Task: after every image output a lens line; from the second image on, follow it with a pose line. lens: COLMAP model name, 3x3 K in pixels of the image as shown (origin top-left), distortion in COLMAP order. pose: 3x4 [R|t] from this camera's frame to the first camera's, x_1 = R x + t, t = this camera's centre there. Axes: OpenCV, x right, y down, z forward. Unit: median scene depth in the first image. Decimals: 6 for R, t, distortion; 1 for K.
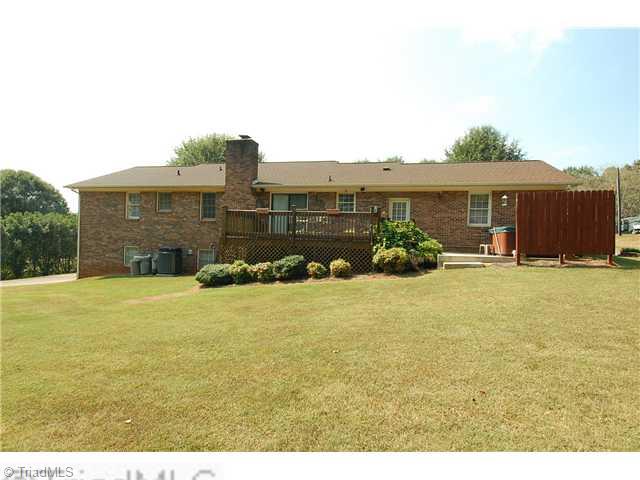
lens RADIAL K [[333.6, 0, 320.1], [0, 333.6, 235.8], [0, 0, 1]] dist [-0.006096, -0.024874]
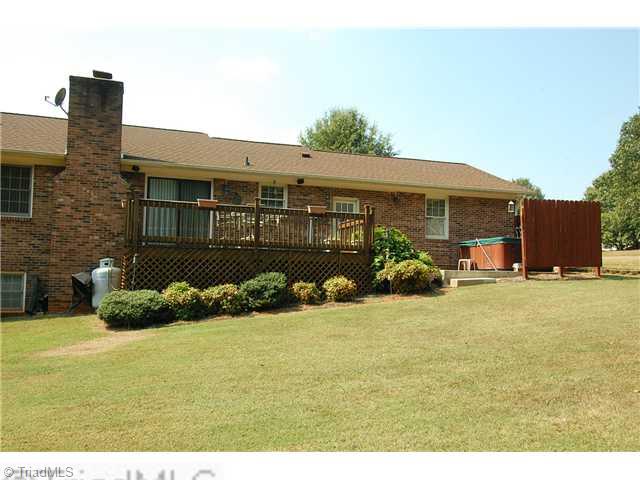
lens RADIAL K [[546.6, 0, 320.3], [0, 546.6, 242.3], [0, 0, 1]] dist [-0.031745, -0.008634]
pose [[0.855777, 0.022795, 0.516843, -0.529086], [-0.002385, 0.999192, -0.040119, 0.040002], [-0.517340, 0.033100, 0.855140, 0.021538]]
